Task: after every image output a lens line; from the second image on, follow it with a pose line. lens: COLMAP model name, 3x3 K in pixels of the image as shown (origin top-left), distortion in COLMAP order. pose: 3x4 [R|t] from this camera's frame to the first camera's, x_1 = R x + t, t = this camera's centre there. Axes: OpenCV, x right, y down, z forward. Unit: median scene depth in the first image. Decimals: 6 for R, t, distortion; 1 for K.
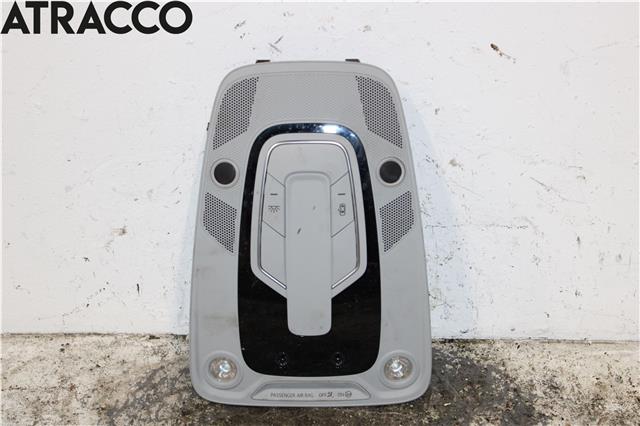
lens RADIAL K [[1103.5, 0, 317.7], [0, 1103.5, 171.7], [0, 0, 1]] dist [0.013837, 0.022747]
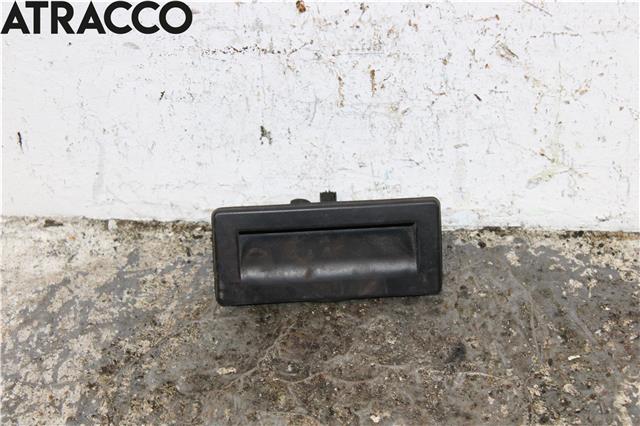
lens RADIAL K [[1561.9, 0, 317.2], [0, 1561.9, 194.6], [0, 0, 1]] dist [0.085682, 0.289700]
pose [[0.999941, 0.003043, -0.010406, -0.004258], [-0.000802, 0.977949, 0.208844, -0.034509], [0.010812, -0.208823, 0.977894, 0.232586]]
